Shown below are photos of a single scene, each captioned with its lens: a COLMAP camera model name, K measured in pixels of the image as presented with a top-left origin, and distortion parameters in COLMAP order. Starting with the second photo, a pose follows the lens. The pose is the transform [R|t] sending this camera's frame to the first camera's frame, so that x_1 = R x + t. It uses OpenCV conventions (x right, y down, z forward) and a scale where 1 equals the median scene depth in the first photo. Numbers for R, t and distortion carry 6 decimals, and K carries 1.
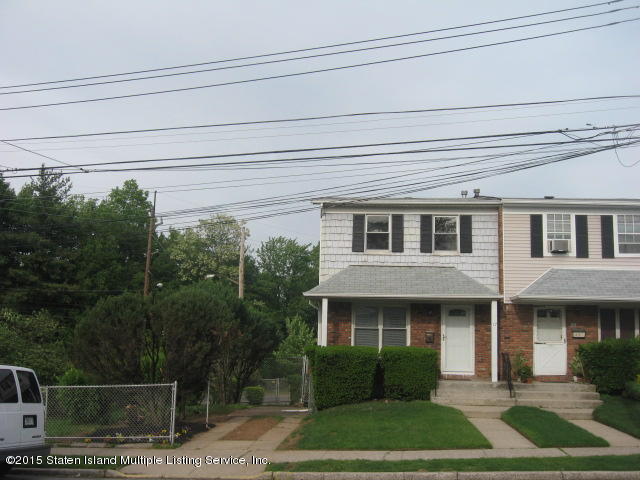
lens RADIAL K [[709.3, 0, 323.1], [0, 709.3, 241.1], [0, 0, 1]] dist [-0.096483, 0.000000]
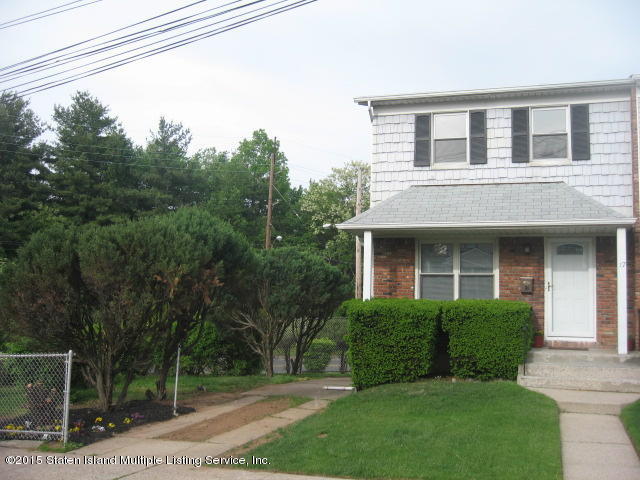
lens RADIAL K [[709.3, 0, 318.8], [0, 709.3, 235.1], [0, 0, 1]] dist [-0.096483, 0.000000]
pose [[0.967834, -0.025987, -0.250243, 0.125415], [0.038457, 0.998243, 0.045072, 0.048177], [0.248632, -0.053246, 0.967133, 0.293701]]
